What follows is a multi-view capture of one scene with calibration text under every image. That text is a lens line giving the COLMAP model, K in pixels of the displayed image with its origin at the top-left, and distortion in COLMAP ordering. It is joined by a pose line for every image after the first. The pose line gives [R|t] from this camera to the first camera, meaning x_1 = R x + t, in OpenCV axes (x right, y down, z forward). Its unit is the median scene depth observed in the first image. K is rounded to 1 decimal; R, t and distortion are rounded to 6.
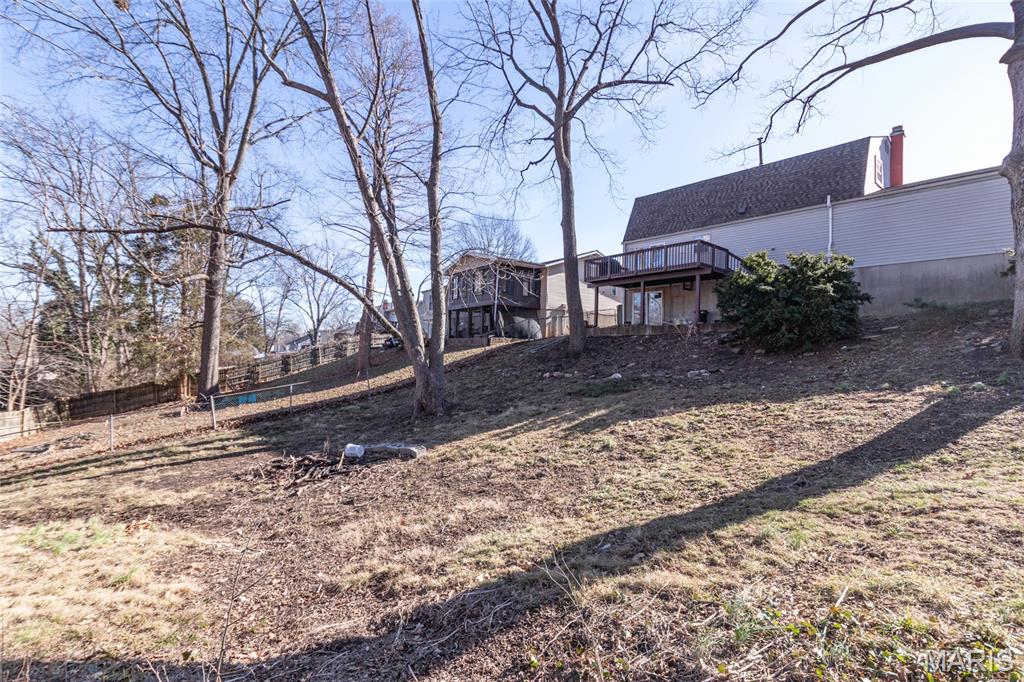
lens RADIAL K [[484.1, 0, 507.8], [0, 484.1, 320.4], [0, 0, 1]] dist [-0.000726, -0.001469]
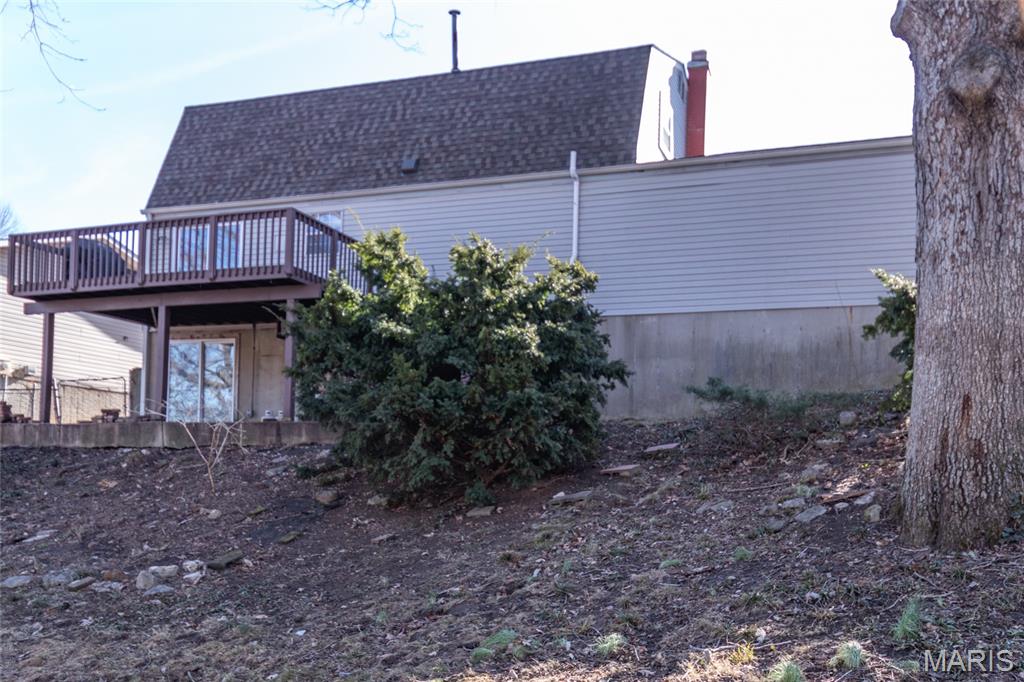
lens RADIAL K [[1037.4, 0, 512.0], [0, 1037.4, 341.0], [0, 0, 1]] dist [0.004814, -0.003150]
pose [[0.875747, 0.076892, 0.476608, 0.219660], [-0.043402, 0.995777, -0.080902, 0.002052], [-0.480815, 0.050164, 0.875386, 0.247095]]
